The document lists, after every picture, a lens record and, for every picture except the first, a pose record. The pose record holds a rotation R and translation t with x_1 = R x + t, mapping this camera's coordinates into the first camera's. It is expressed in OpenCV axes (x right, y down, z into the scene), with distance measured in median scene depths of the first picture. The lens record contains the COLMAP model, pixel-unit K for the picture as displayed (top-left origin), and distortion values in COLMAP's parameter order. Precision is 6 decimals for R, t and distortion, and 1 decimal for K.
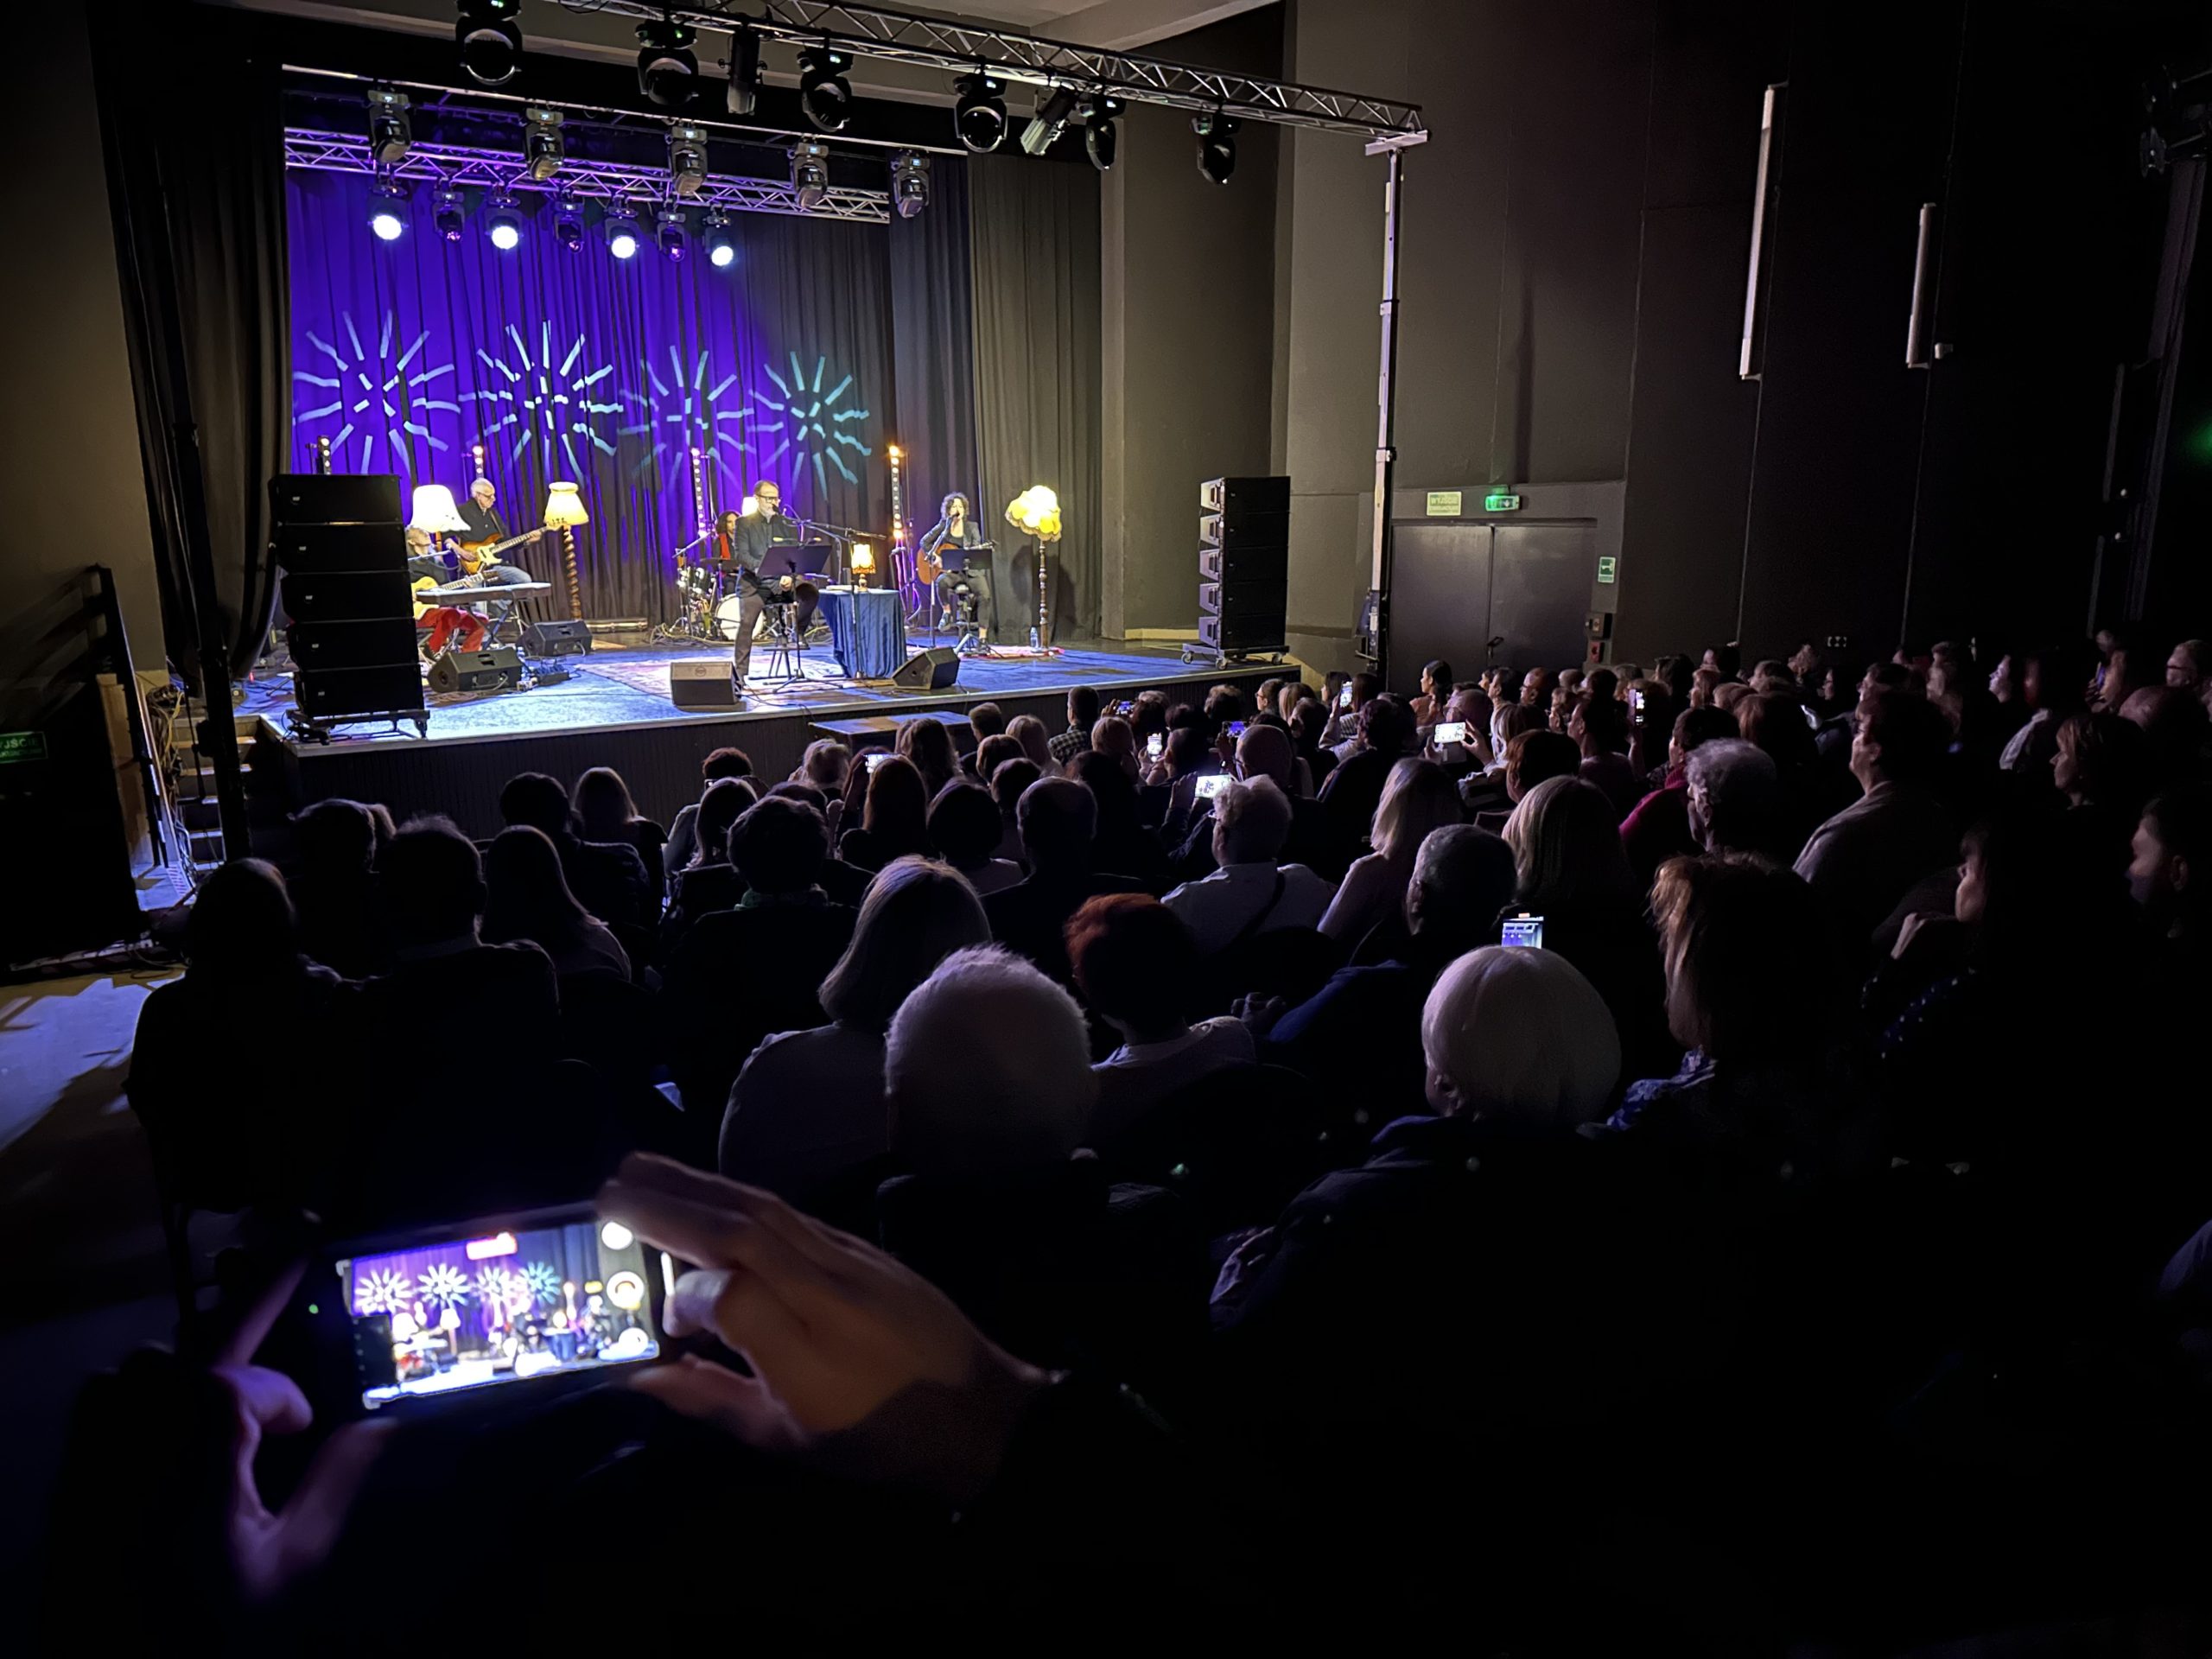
lens RADIAL K [[1518.6, 0, 1127.1], [0, 1518.6, 799.8], [0, 0, 1]] dist [0.044095, -0.073130]
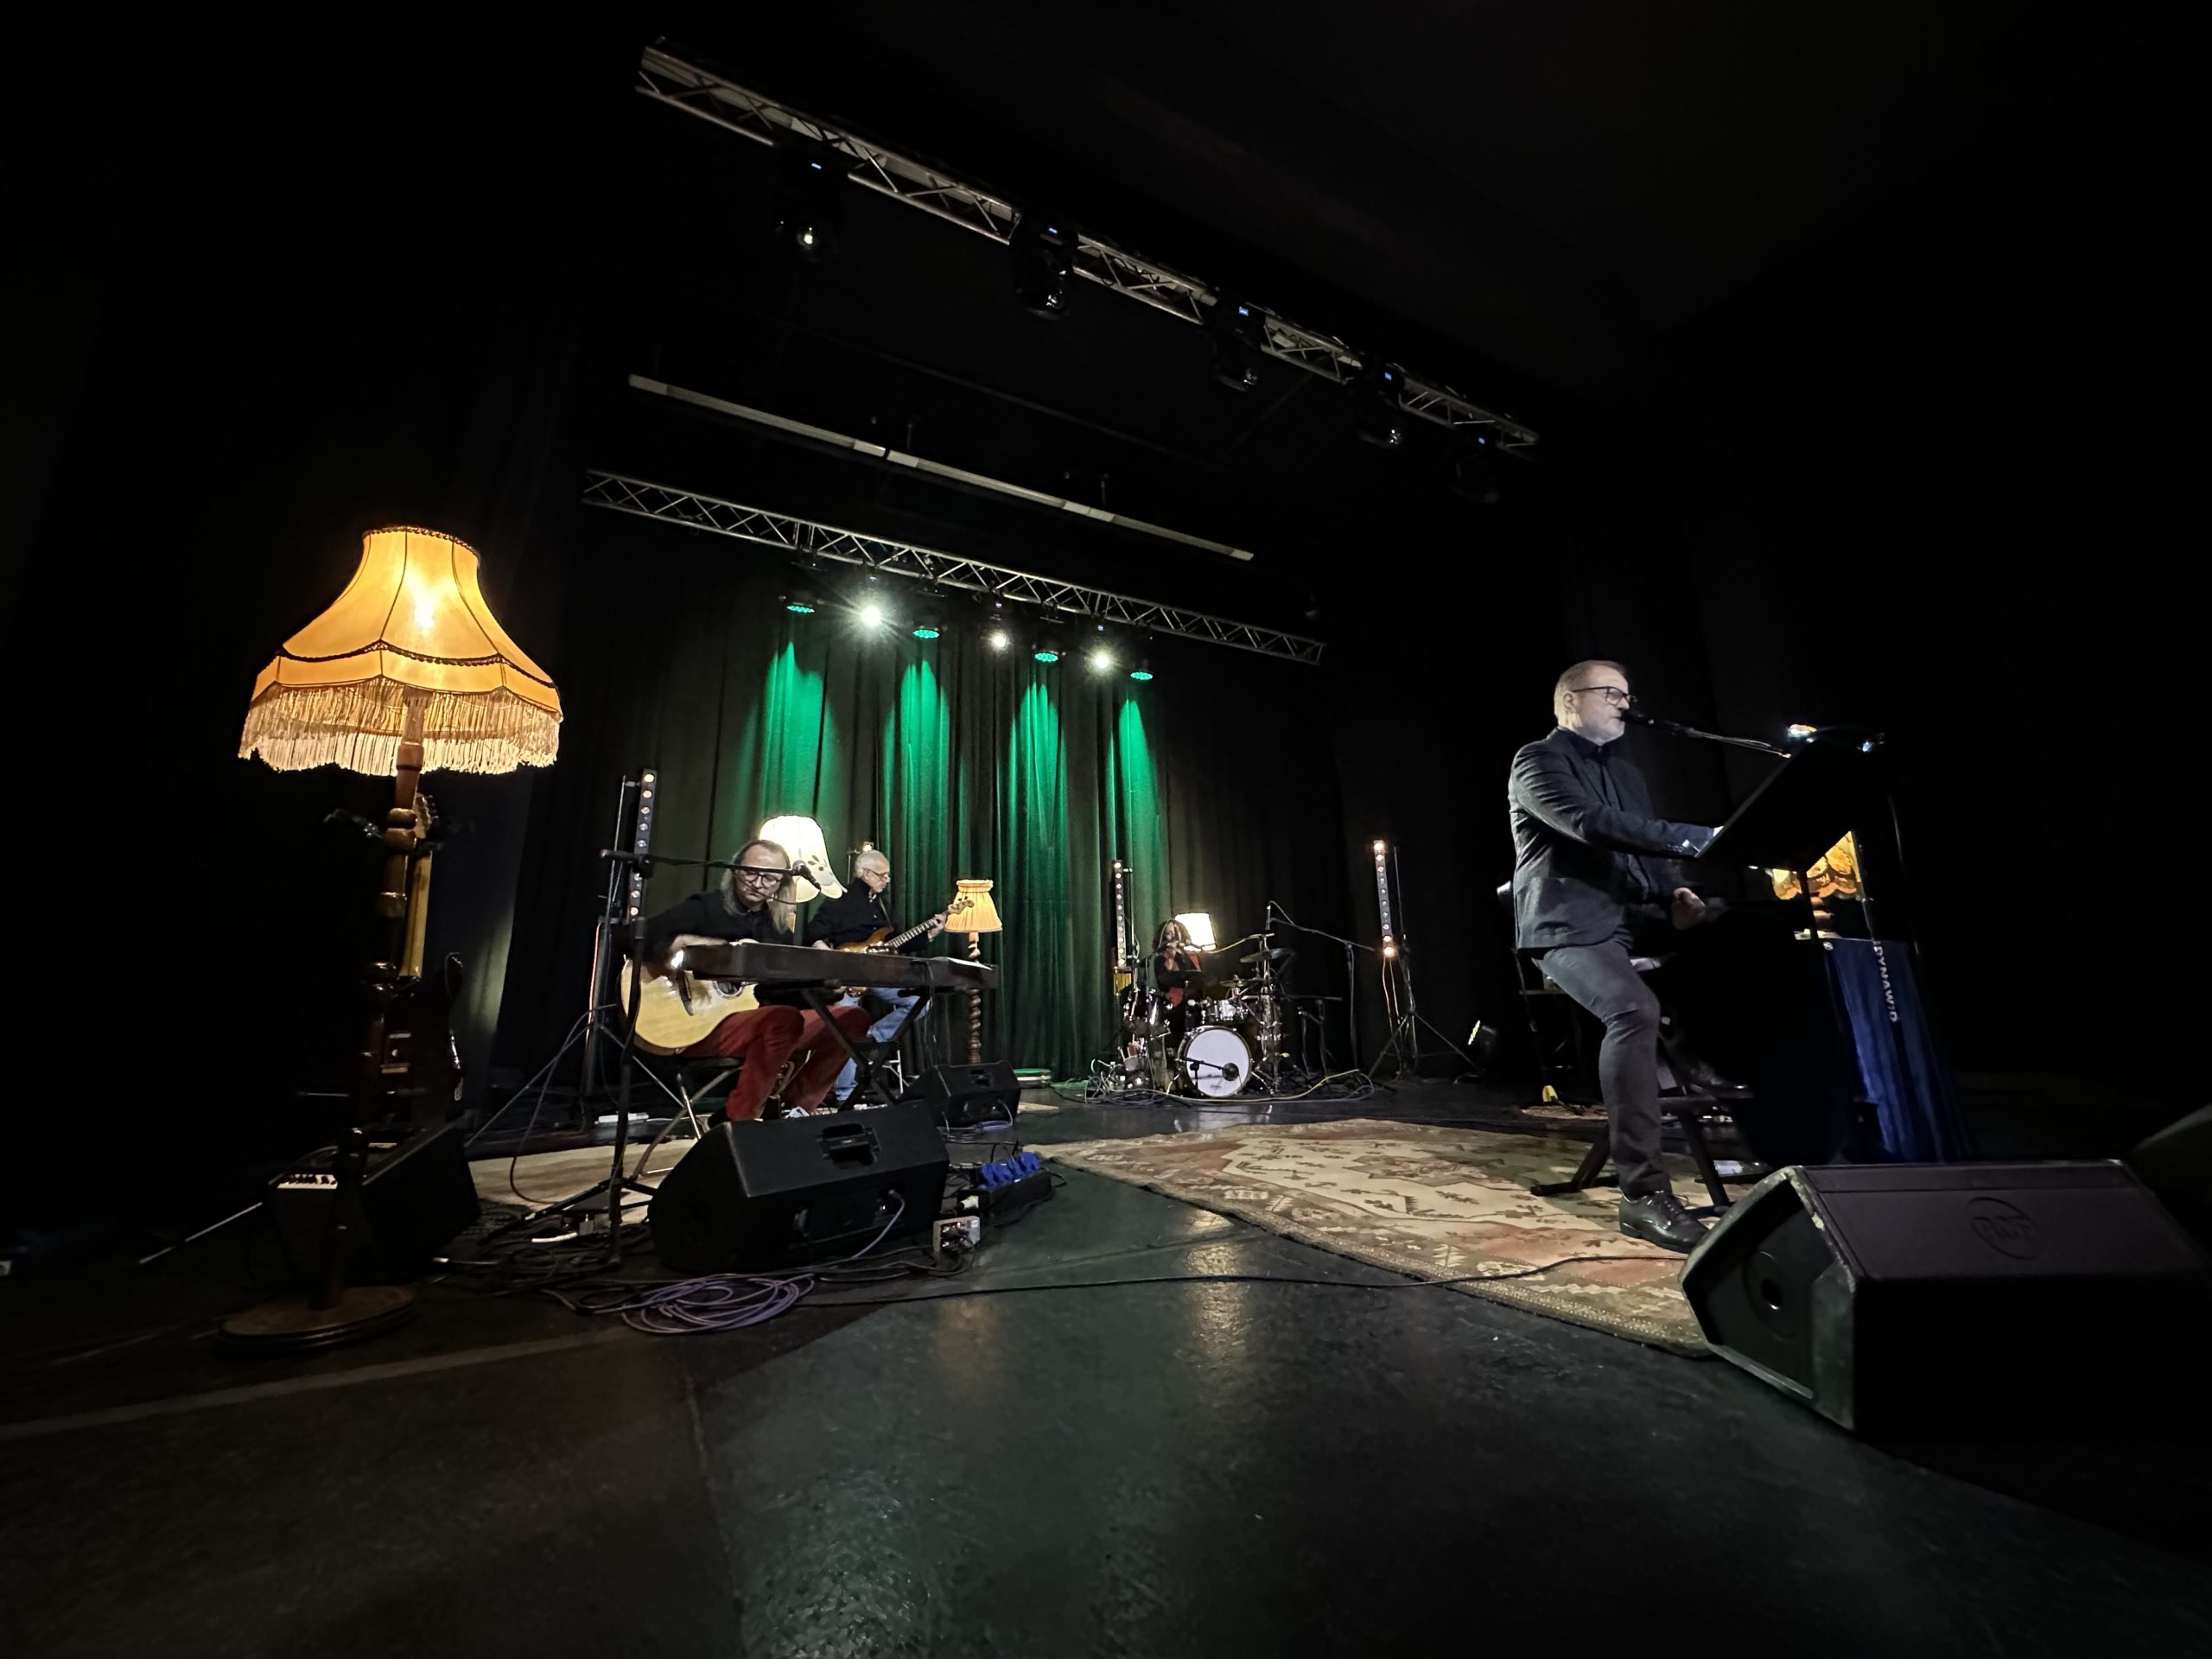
lens RADIAL K [[862.4, 0, 1112.1], [0, 862.4, 809.1], [0, 0, 1]] dist [-0.018035, -0.000051]
pose [[0.995543, -0.037426, -0.086563, -0.262560], [-0.003658, 0.901867, -0.431998, -0.056454], [0.094236, 0.430389, 0.897711, 0.609773]]
